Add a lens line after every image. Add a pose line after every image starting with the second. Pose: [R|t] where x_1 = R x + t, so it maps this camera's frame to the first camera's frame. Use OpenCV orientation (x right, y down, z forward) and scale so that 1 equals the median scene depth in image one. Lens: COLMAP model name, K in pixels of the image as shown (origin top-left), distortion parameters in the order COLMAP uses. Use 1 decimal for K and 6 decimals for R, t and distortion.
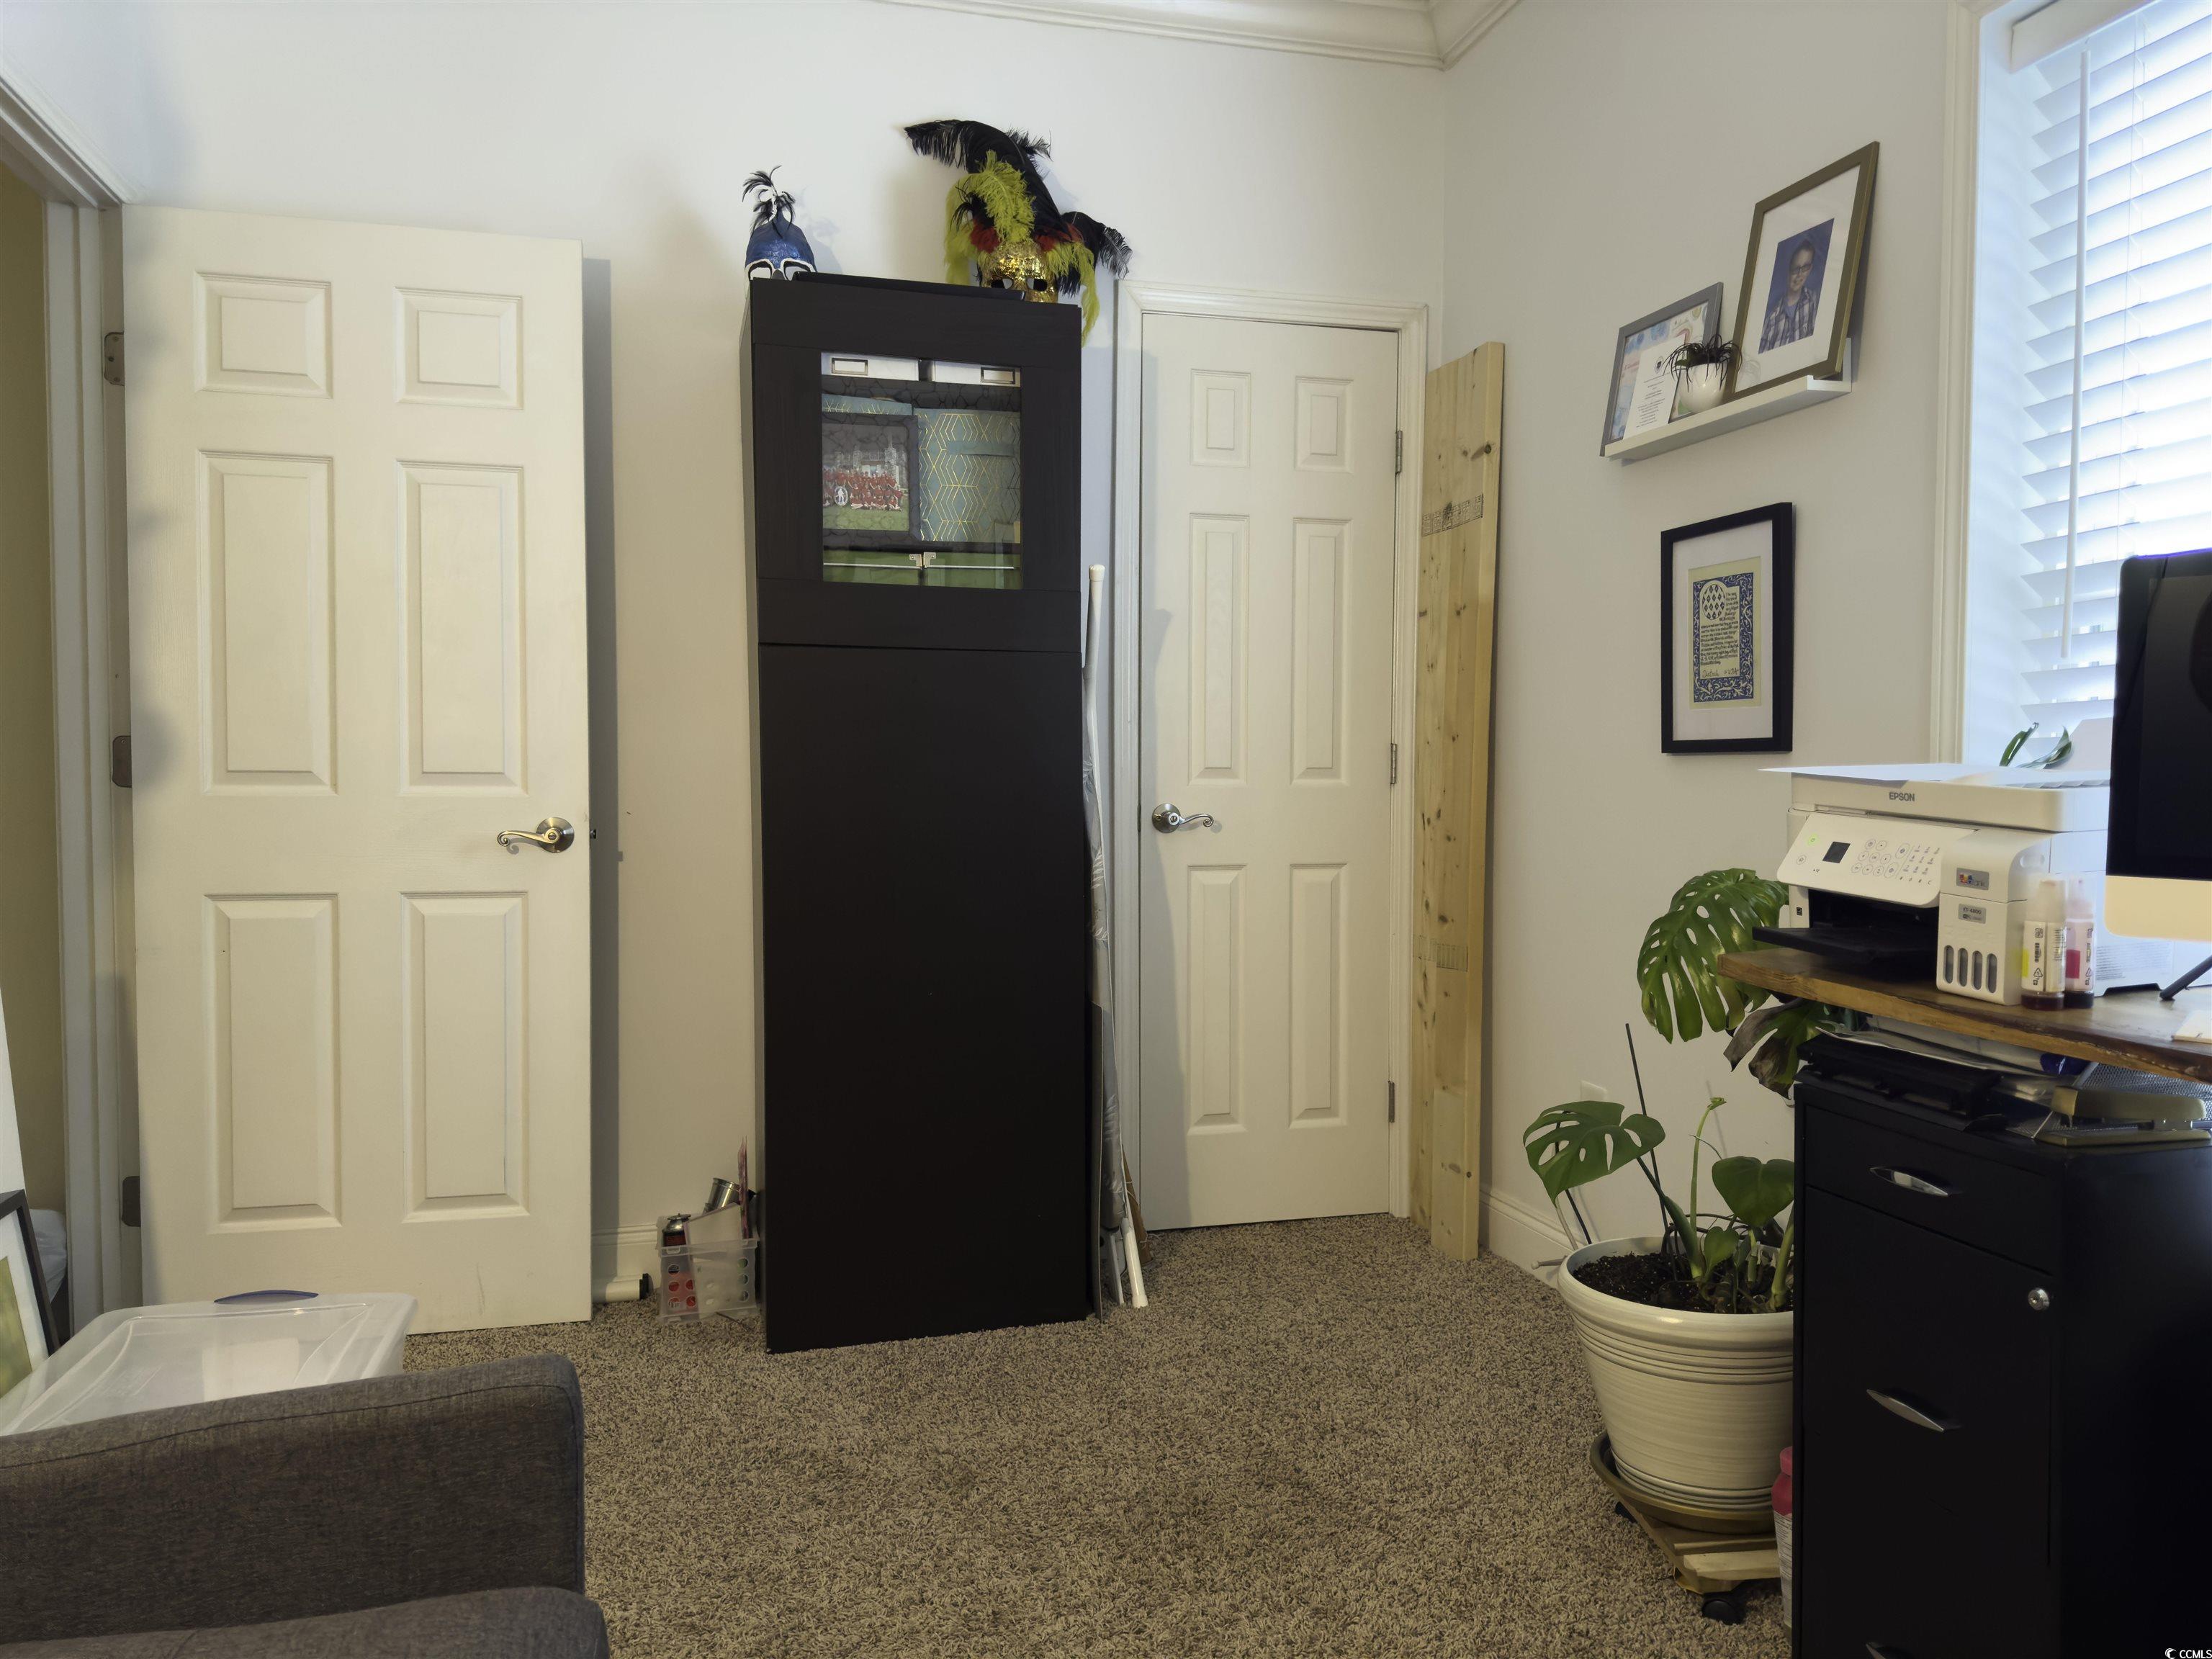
lens RADIAL K [[1568.7, 0, 1109.3], [0, 1568.7, 829.0], [0, 0, 1]] dist [0.144208, -0.262983]
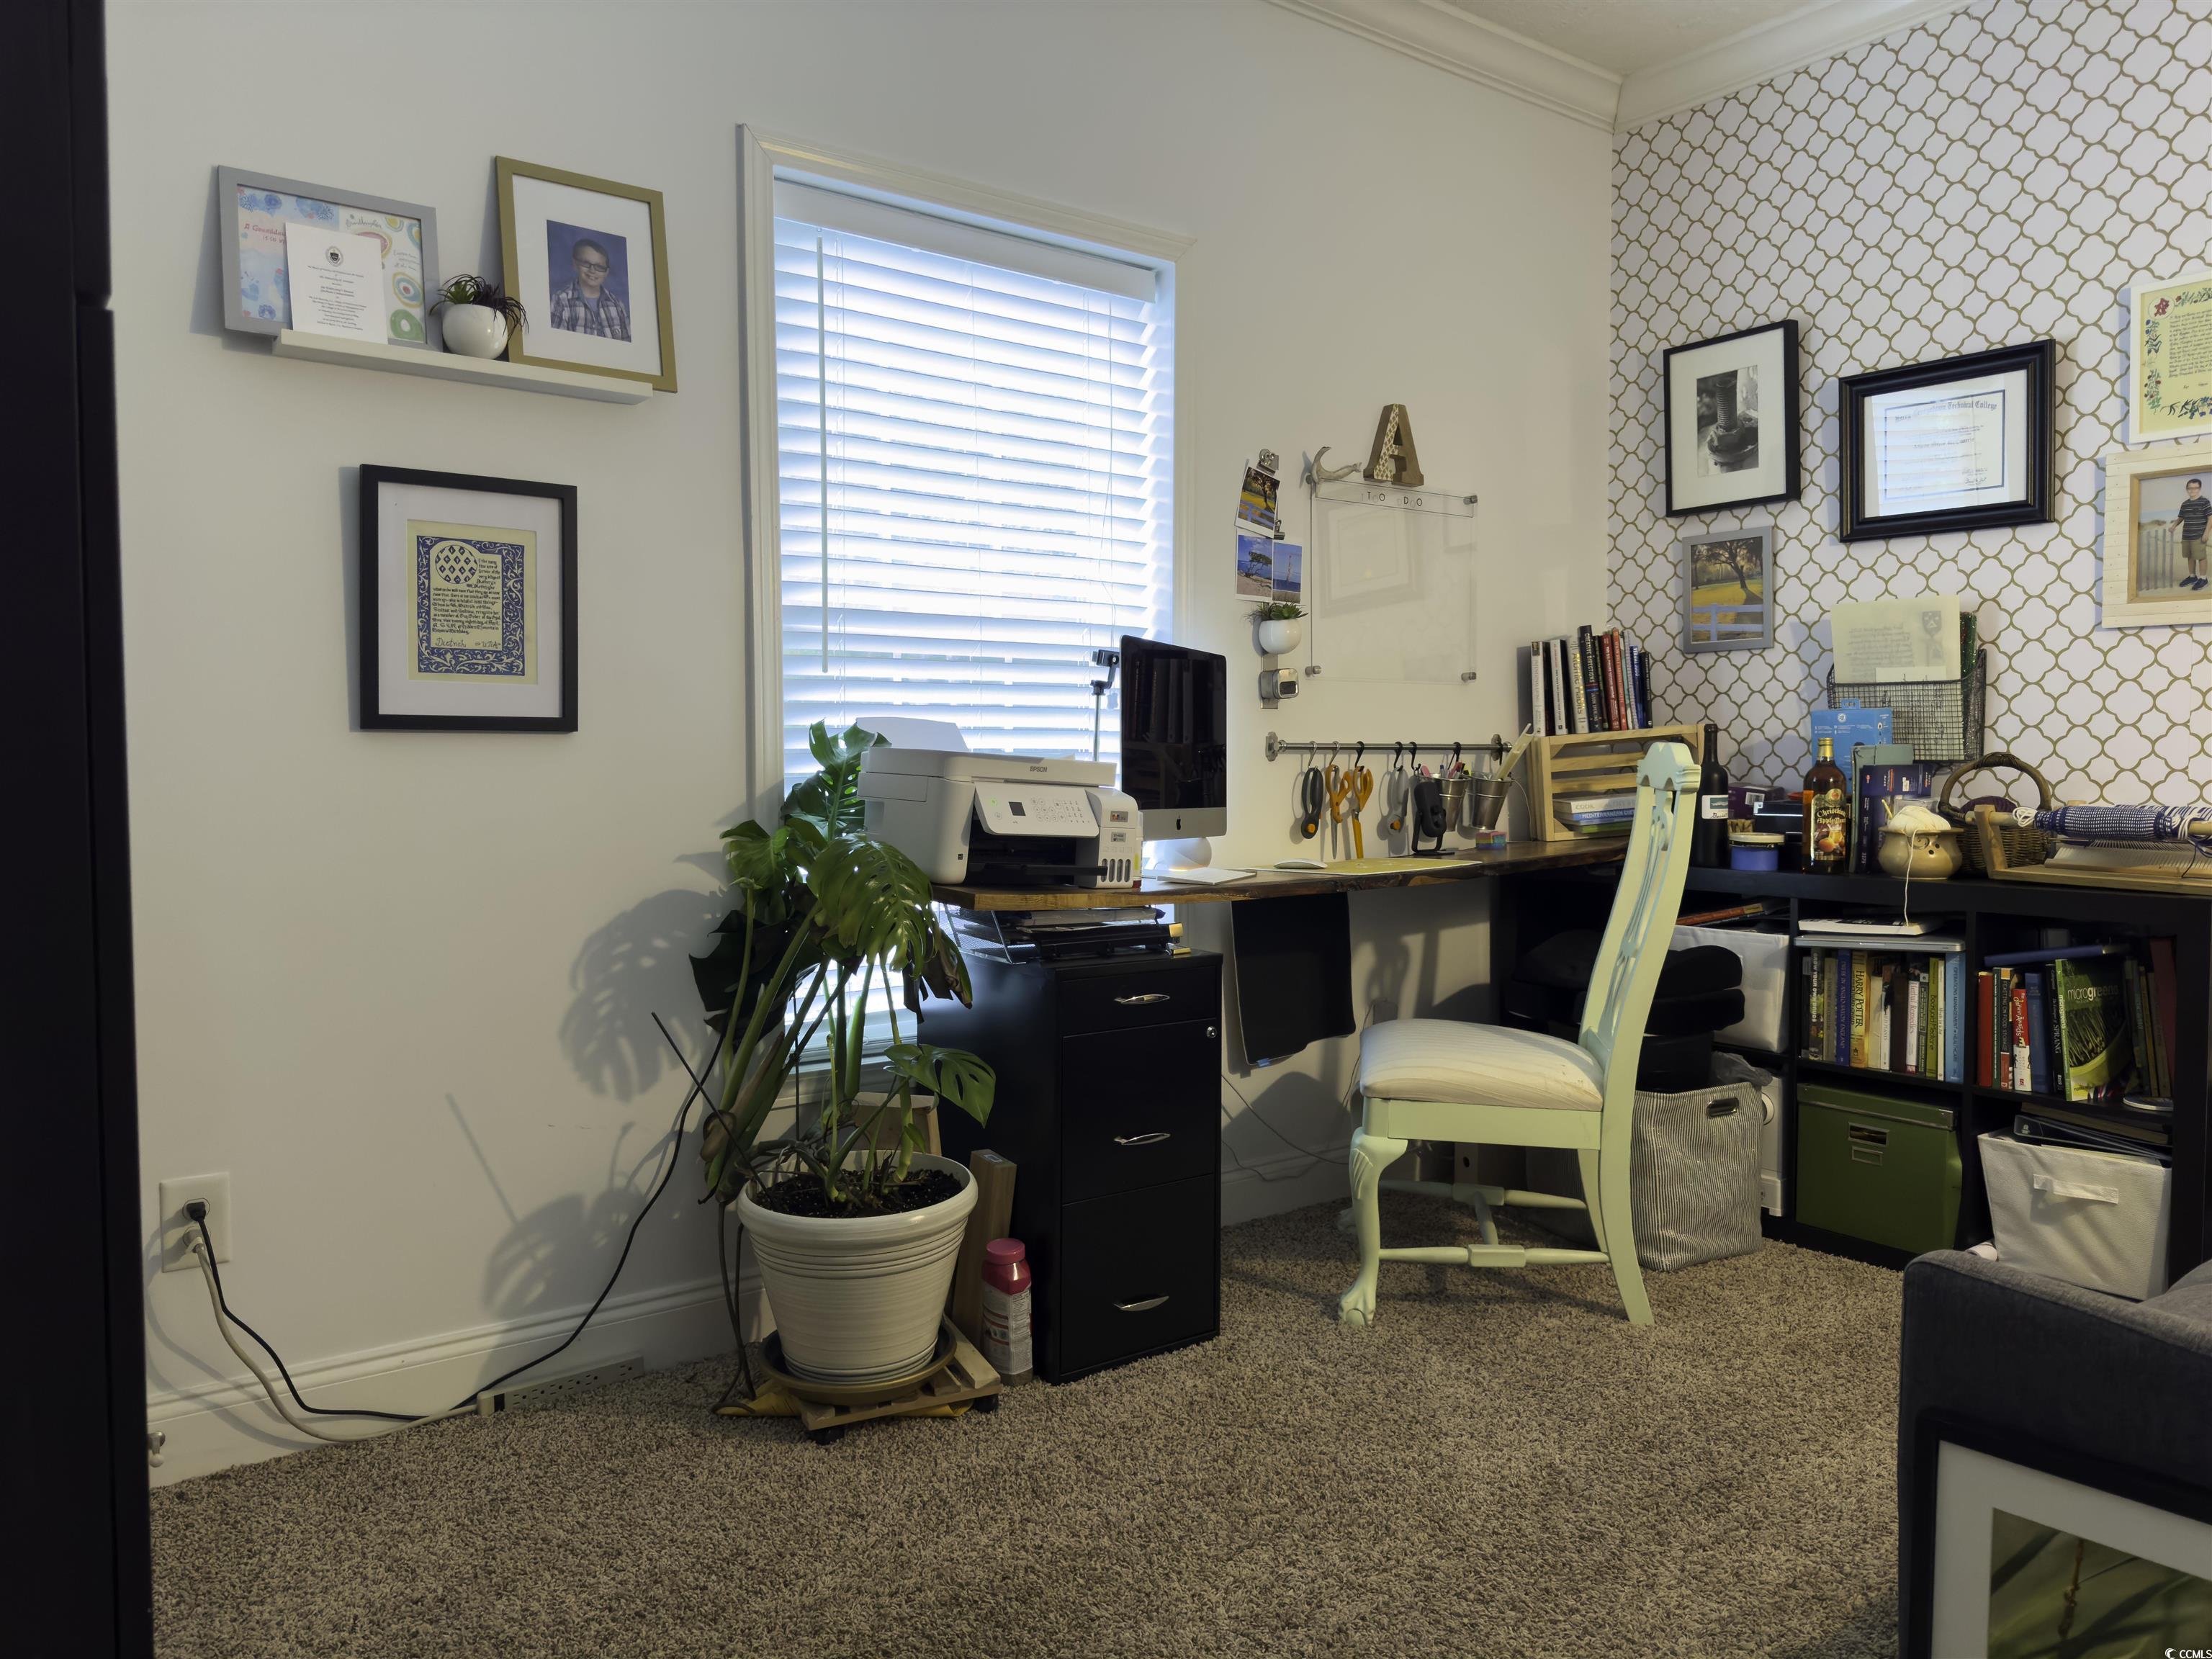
lens RADIAL K [[1568.7, 0, 1109.3], [0, 1568.7, 829.0], [0, 0, 1]] dist [0.144208, -0.262983]
pose [[-0.356149, -0.042340, 0.933469, -0.626395], [0.033994, 0.997725, 0.058224, -0.032777], [-0.933811, 0.052468, -0.353899, 1.005187]]
